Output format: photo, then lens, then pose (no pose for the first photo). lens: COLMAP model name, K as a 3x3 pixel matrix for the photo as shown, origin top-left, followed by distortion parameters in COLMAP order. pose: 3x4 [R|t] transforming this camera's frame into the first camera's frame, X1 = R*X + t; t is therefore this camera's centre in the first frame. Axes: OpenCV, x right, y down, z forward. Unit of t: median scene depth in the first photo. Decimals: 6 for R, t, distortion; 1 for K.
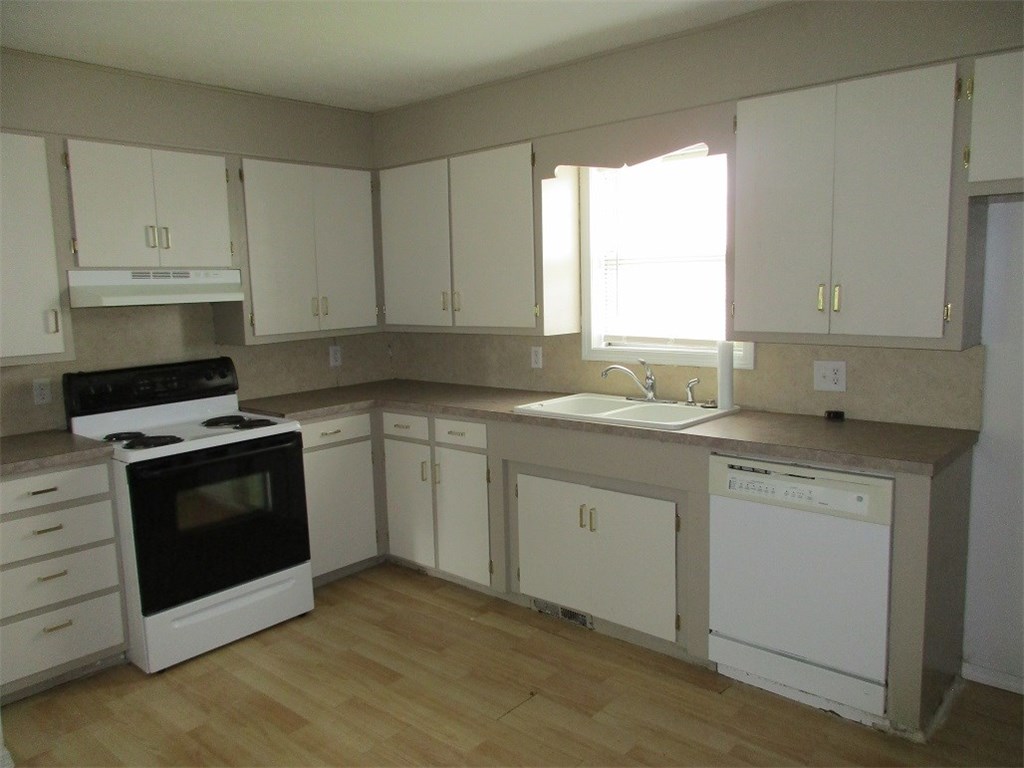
lens RADIAL K [[772.0, 0, 508.1], [0, 772.0, 371.3], [0, 0, 1]] dist [0.008935, 0.005163]
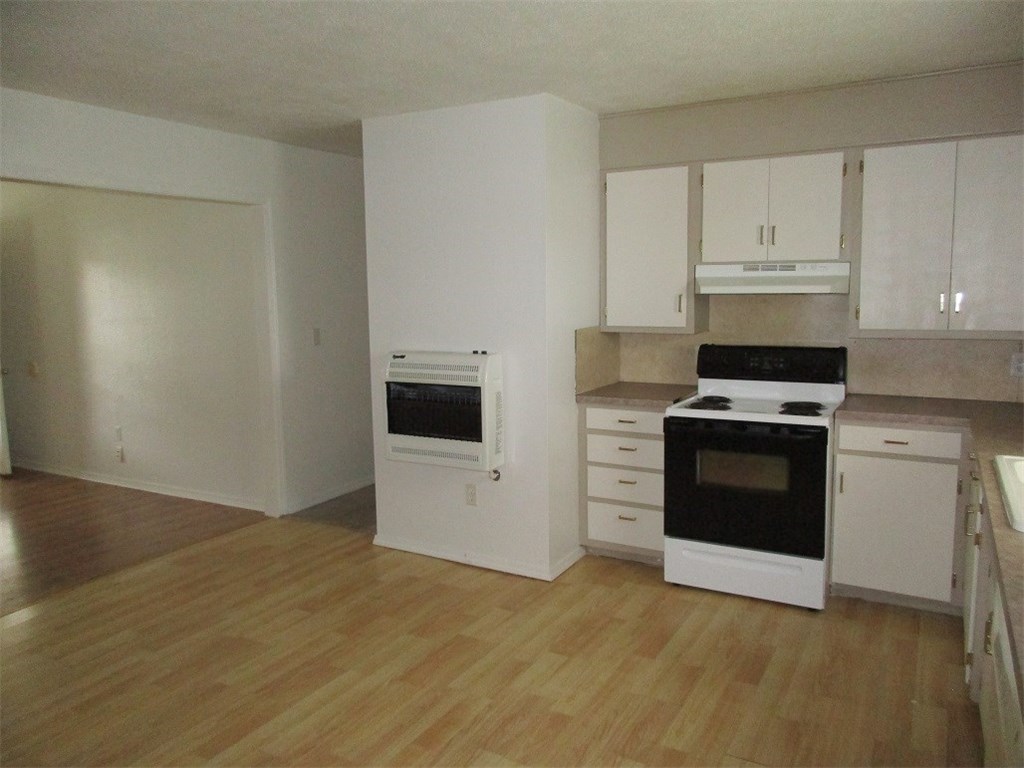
lens RADIAL K [[772.0, 0, 508.1], [0, 772.0, 371.3], [0, 0, 1]] dist [0.008935, 0.005163]
pose [[0.208965, 0.140503, -0.967777, 0.618620], [-0.105570, 0.987083, 0.120511, -0.073453], [0.972208, 0.076986, 0.221099, 0.398729]]
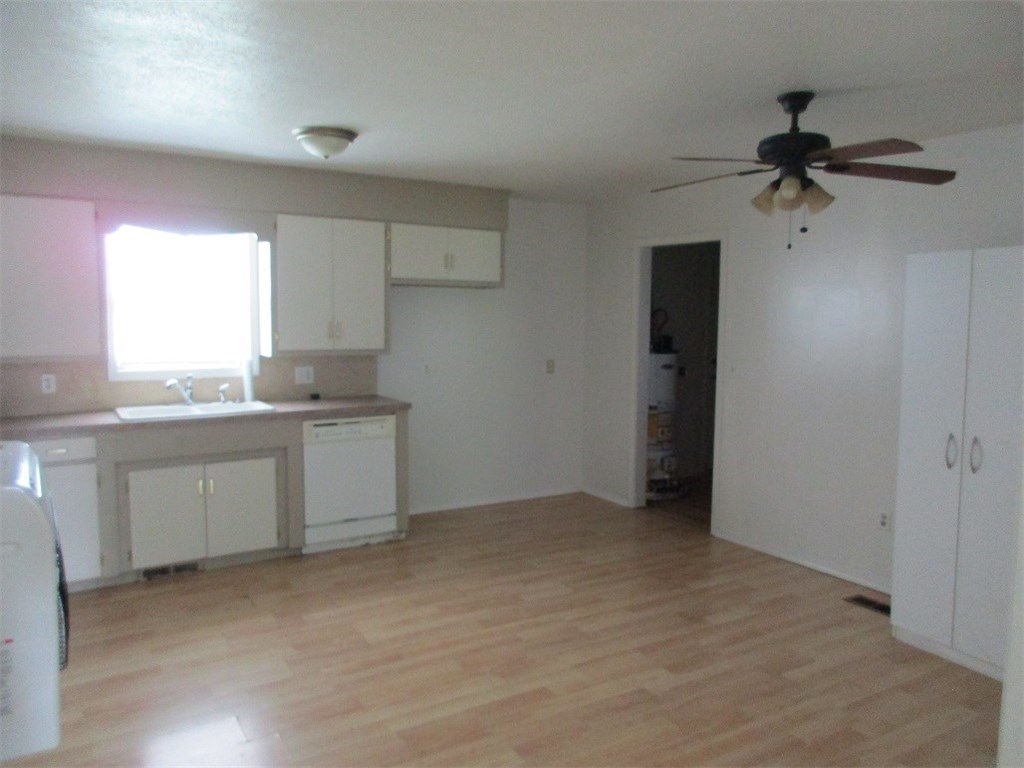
lens RADIAL K [[772.0, 0, 508.1], [0, 772.0, 371.3], [0, 0, 1]] dist [0.008935, 0.005163]
pose [[0.297403, -0.045133, 0.953685, -1.005071], [0.096885, 0.995152, 0.016882, 0.011044], [-0.949823, 0.087377, 0.300334, 0.038409]]
